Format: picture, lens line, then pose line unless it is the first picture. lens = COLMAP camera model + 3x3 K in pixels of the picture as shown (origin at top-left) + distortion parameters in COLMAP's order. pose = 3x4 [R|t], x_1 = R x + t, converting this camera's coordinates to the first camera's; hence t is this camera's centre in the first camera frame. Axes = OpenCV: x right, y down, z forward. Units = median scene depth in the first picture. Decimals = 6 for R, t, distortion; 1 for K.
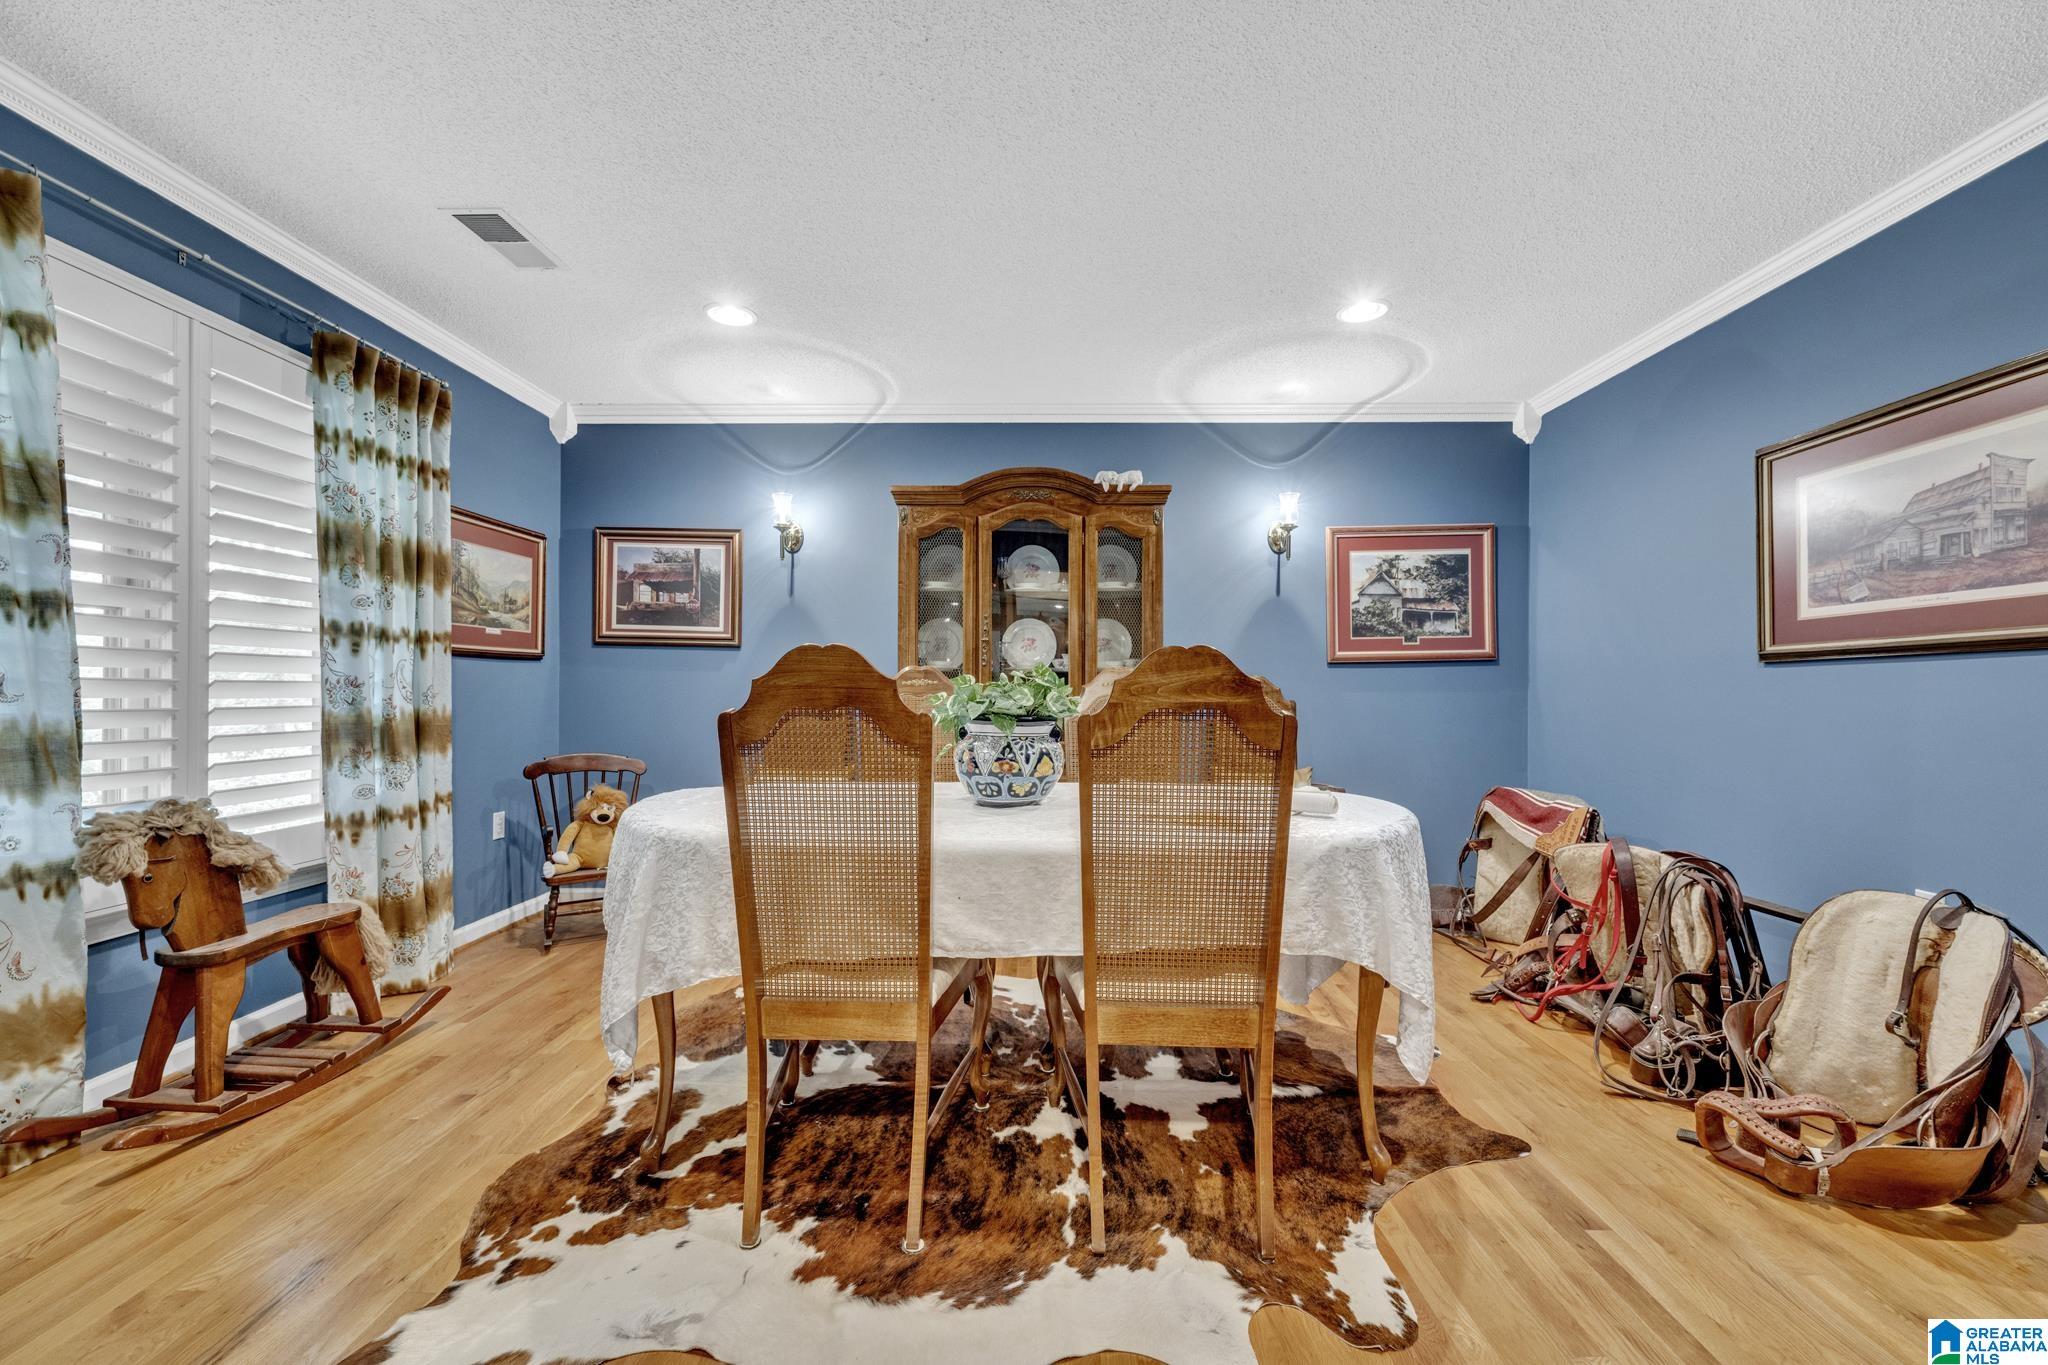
lens RADIAL K [[813.1, 0, 1022.7], [0, 813.1, 688.6], [0, 0, 1]] dist [-0.000063, 0.000000]
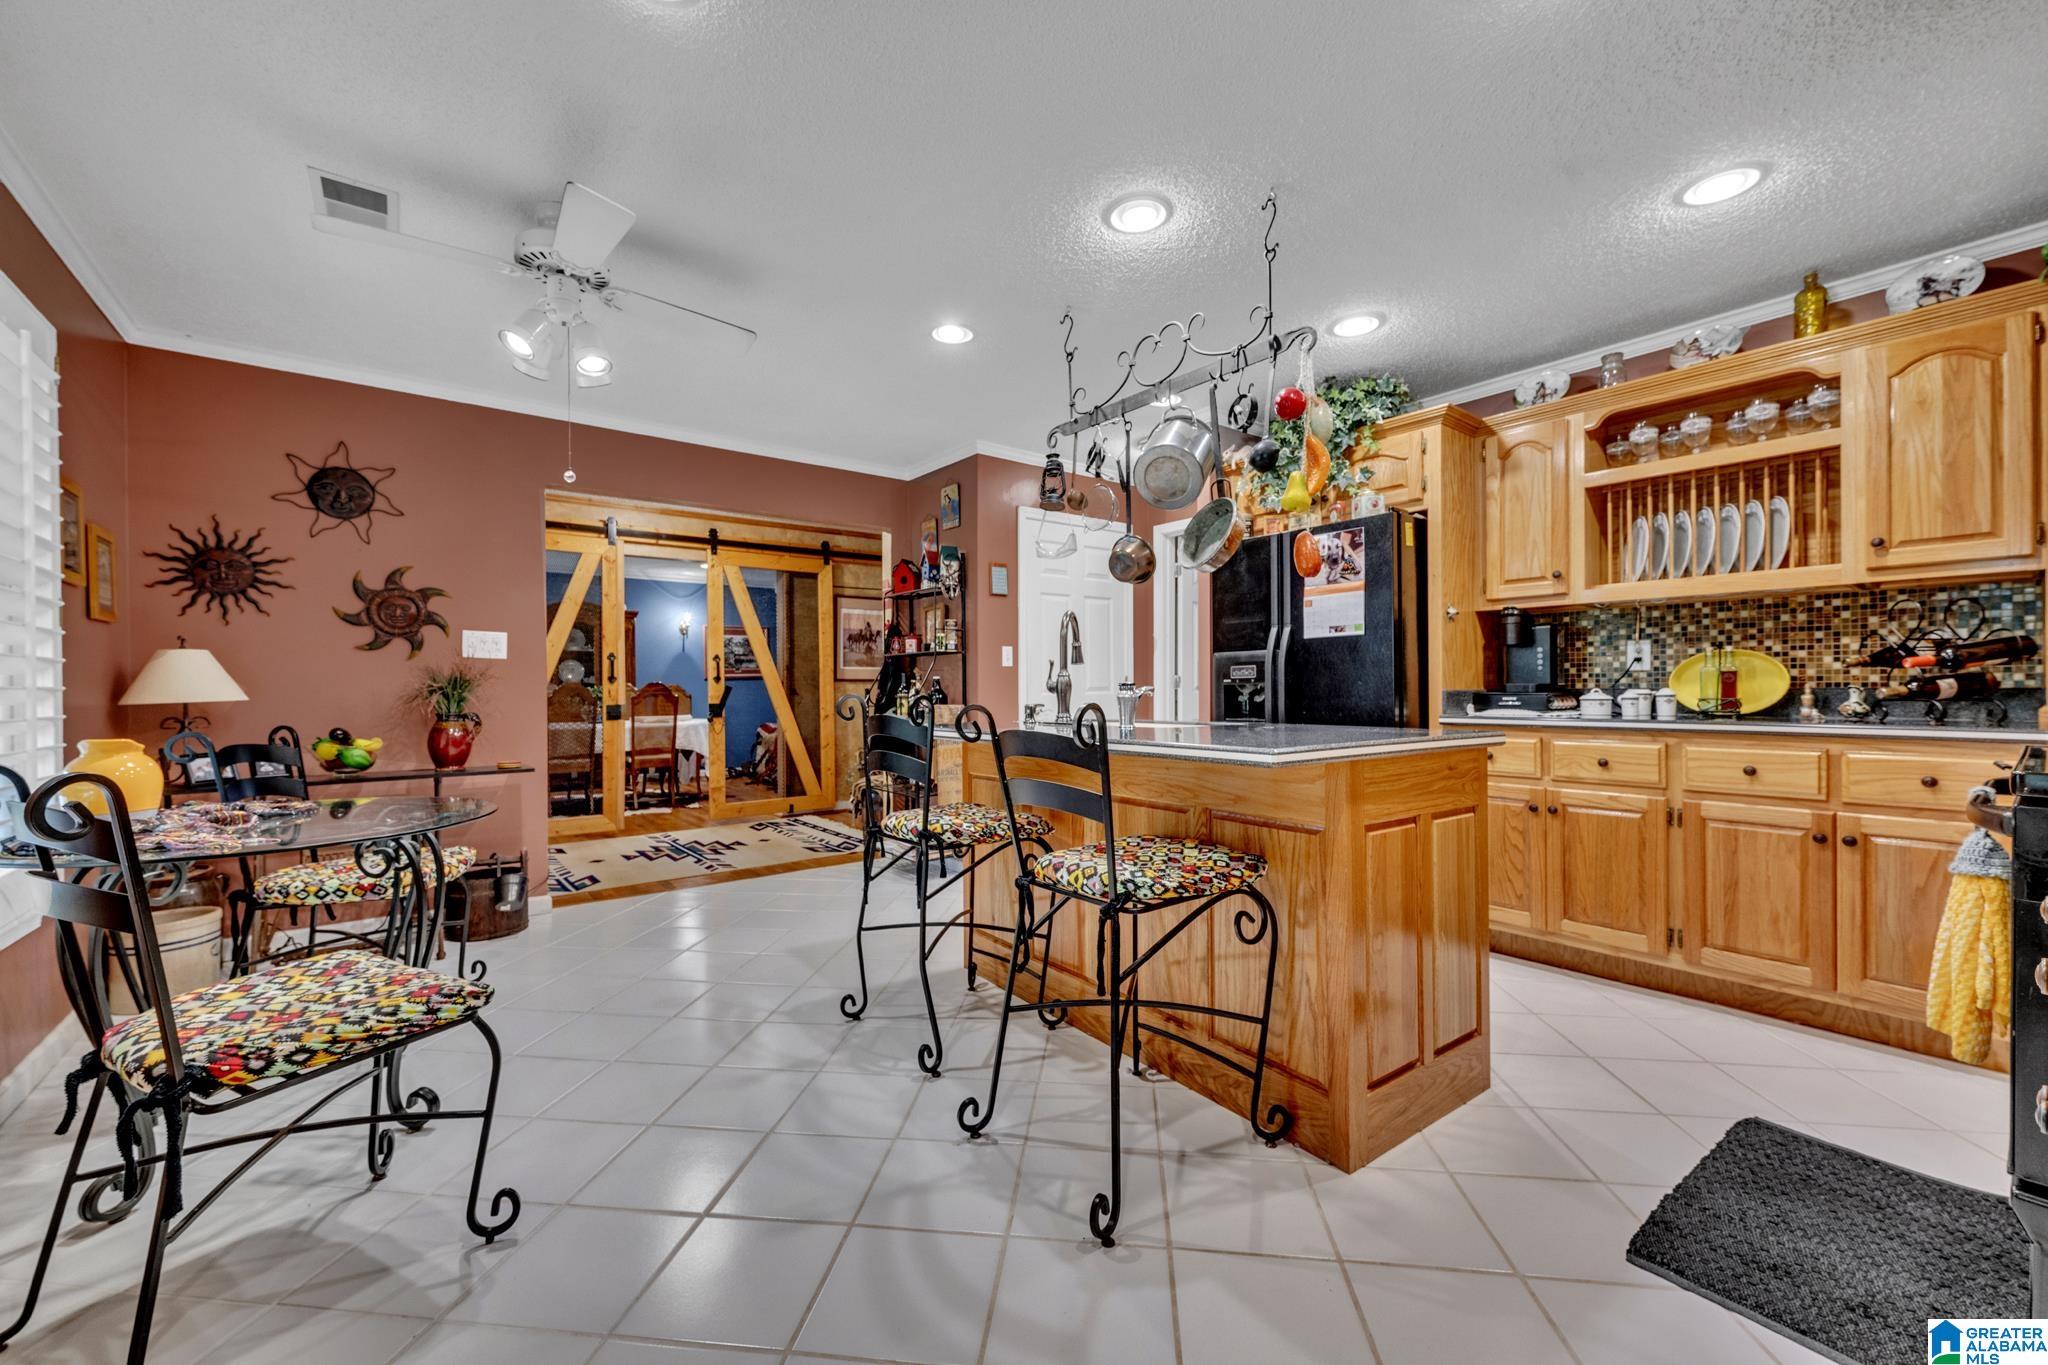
lens RADIAL K [[813.1, 0, 1026.0], [0, 813.1, 684.1], [0, 0, 1]] dist [-0.000063, 0.000000]
pose [[0.785285, -0.011372, 0.619029, -0.888898], [0.005448, 0.999920, 0.011457, -0.087516], [-0.619110, -0.005624, 0.785284, -3.517809]]
